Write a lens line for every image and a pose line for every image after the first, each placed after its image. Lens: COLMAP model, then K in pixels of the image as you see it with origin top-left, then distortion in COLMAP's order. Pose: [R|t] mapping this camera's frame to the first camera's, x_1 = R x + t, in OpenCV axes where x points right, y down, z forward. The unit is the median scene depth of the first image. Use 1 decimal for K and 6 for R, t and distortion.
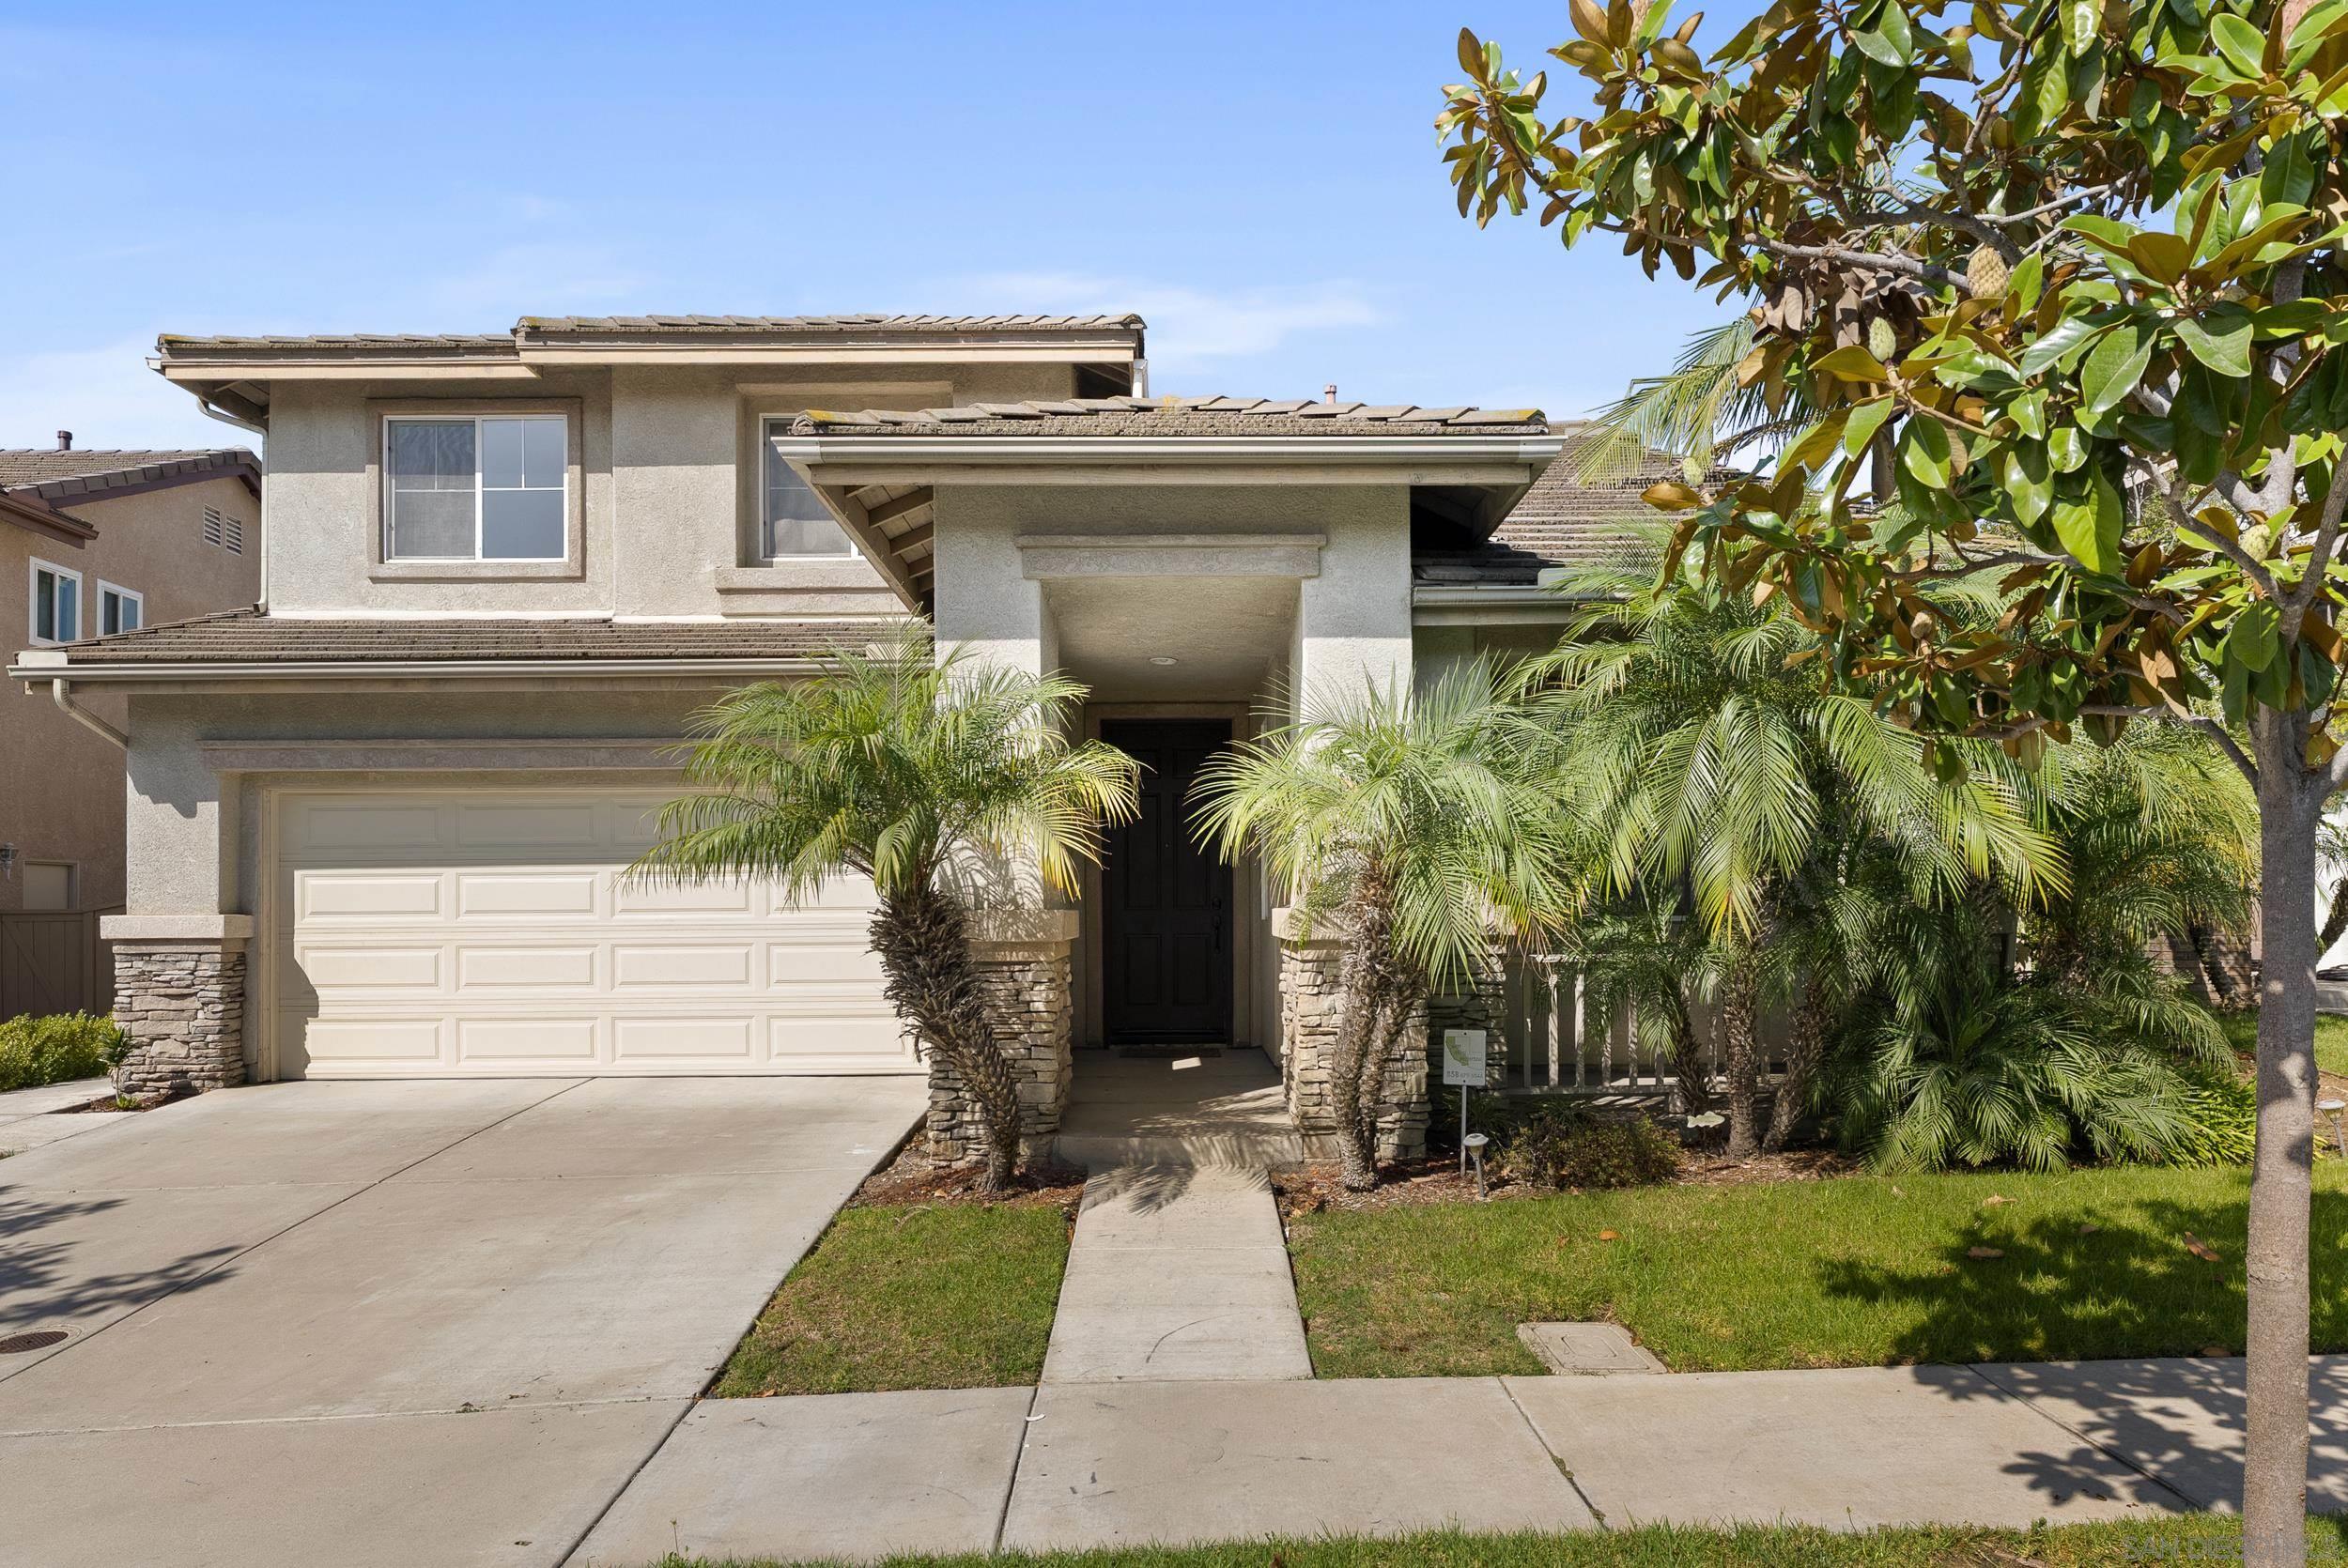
lens RADIAL K [[1435.6, 0, 1172.5], [0, 1435.6, 805.3], [0, 0, 1]] dist [-0.000463, -0.001308]
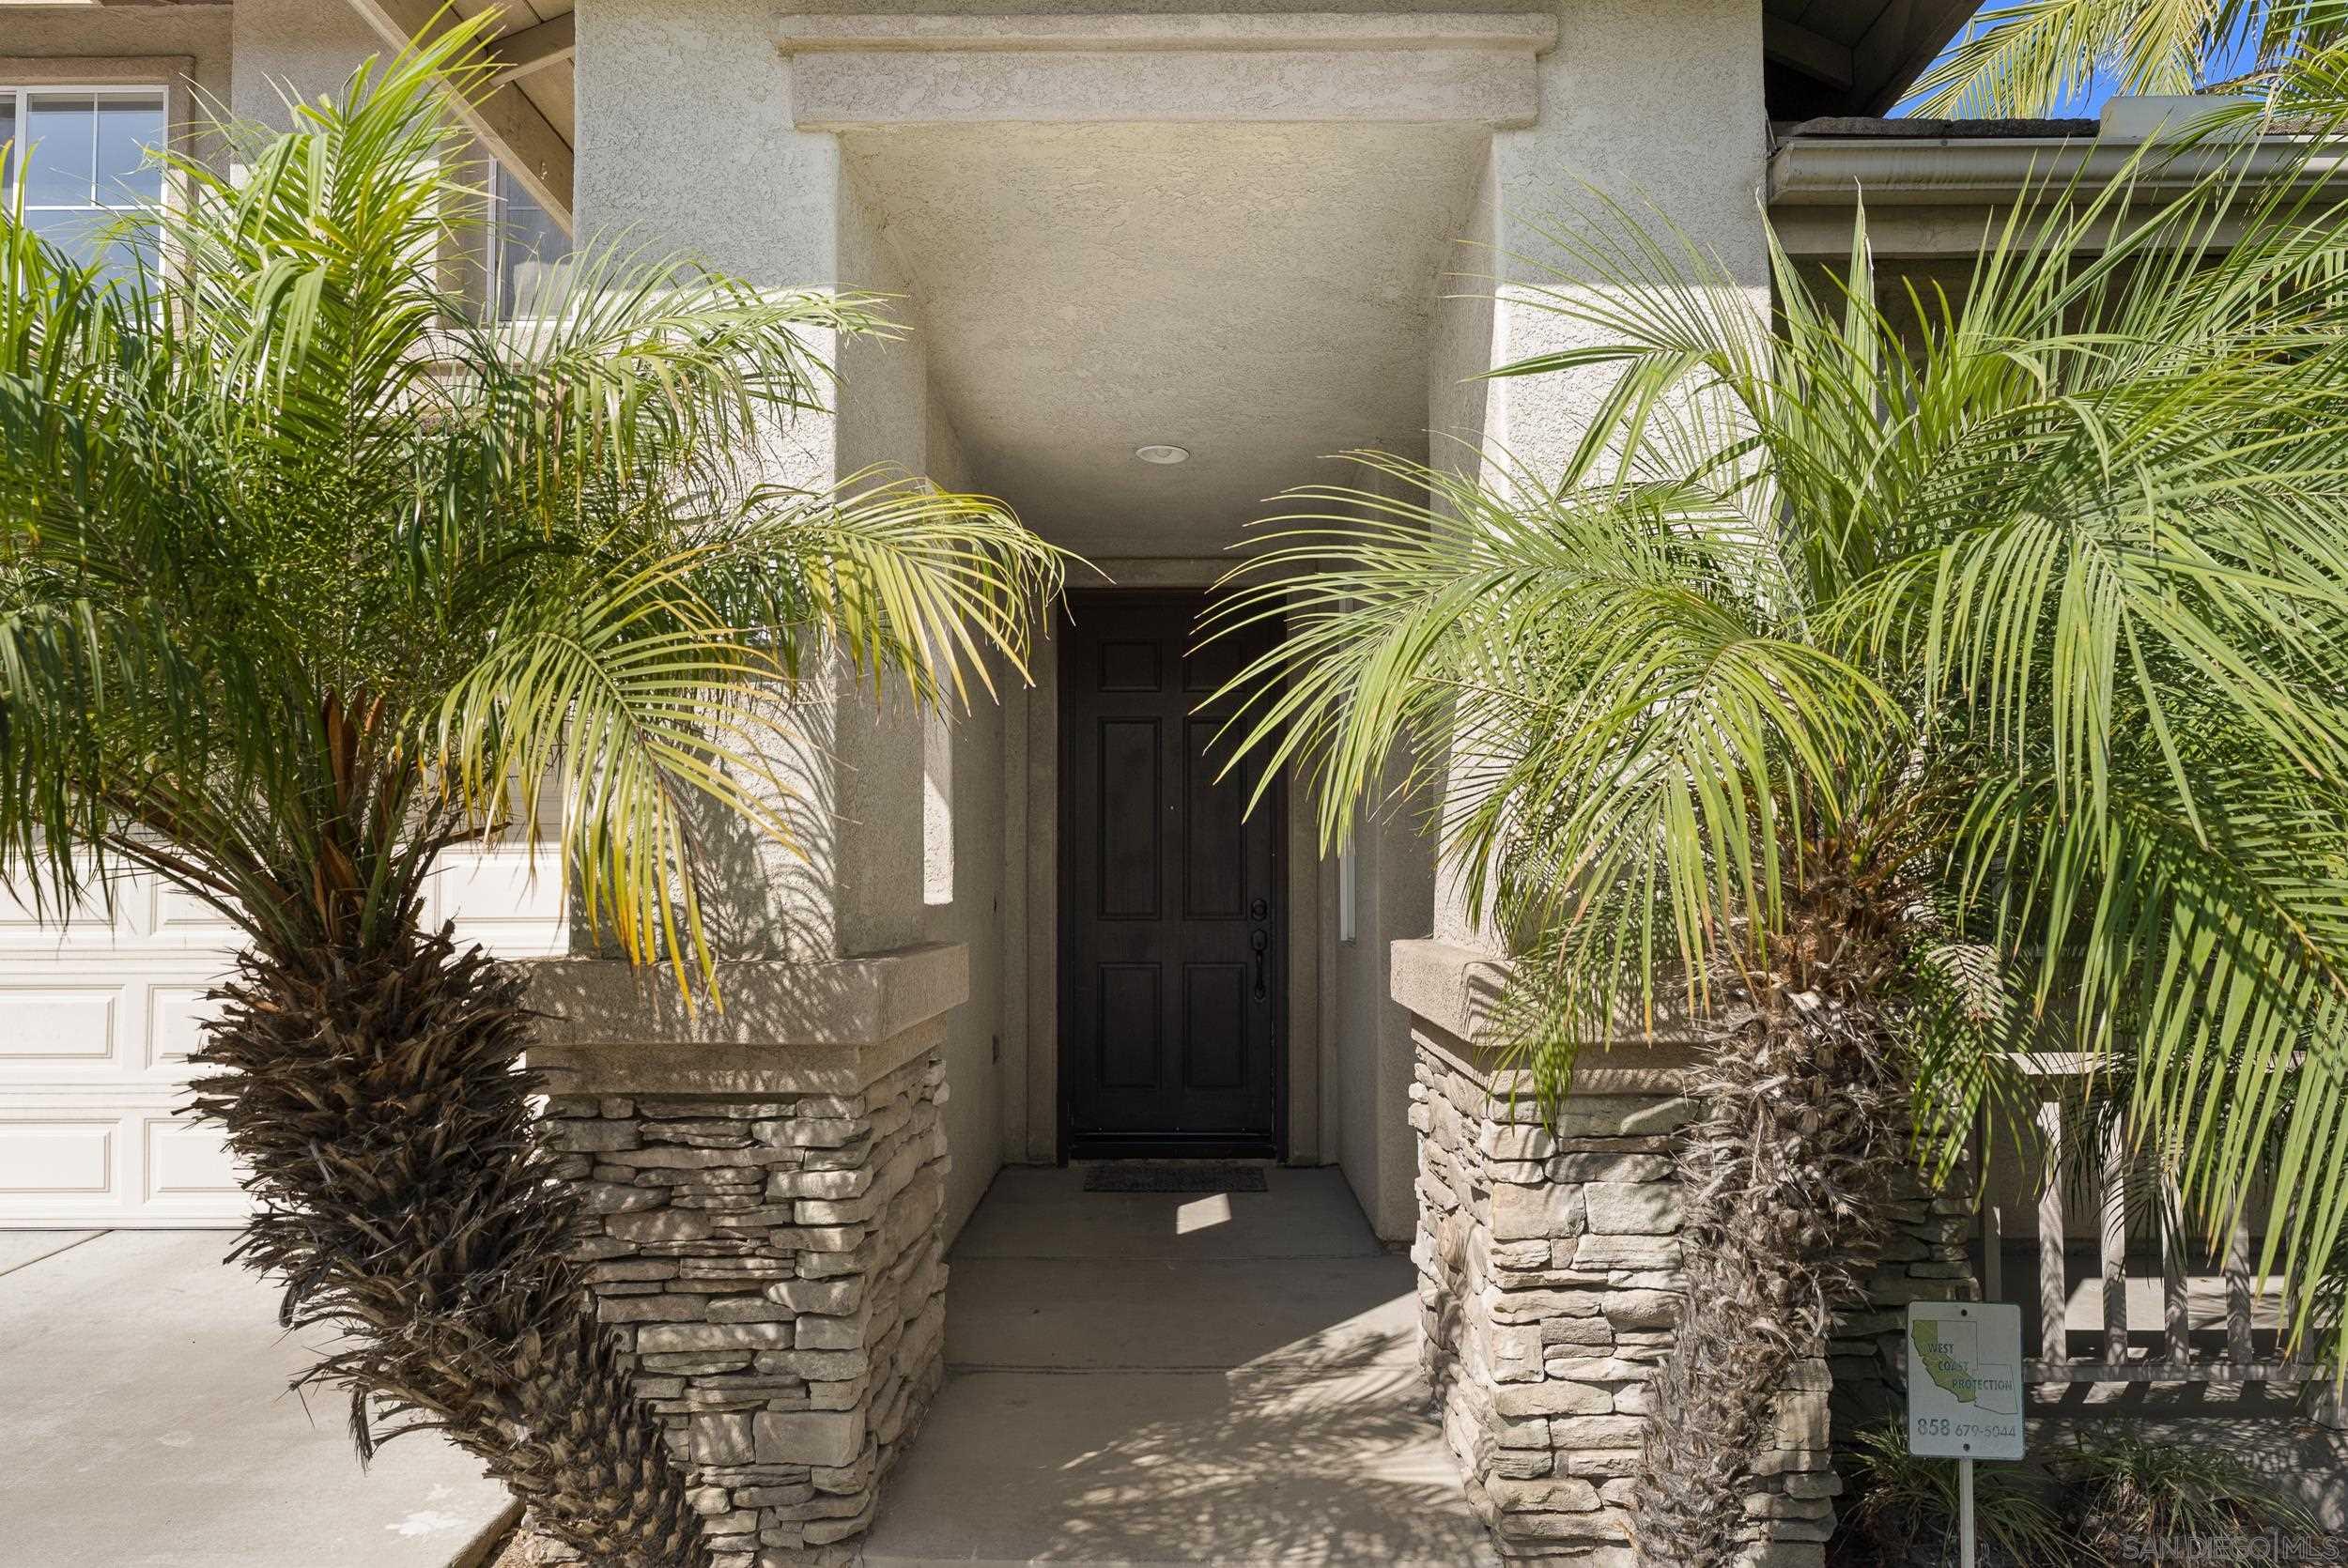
lens RADIAL K [[1594.8, 0, 1177.3], [0, 1594.8, 783.7], [0, 0, 1]] dist [0.011198, 0.001370]
pose [[0.999945, 0.002390, -0.010256, 0.005625], [-0.002325, 0.999978, 0.006280, 0.016181], [0.010271, -0.006256, 0.999928, 0.421556]]
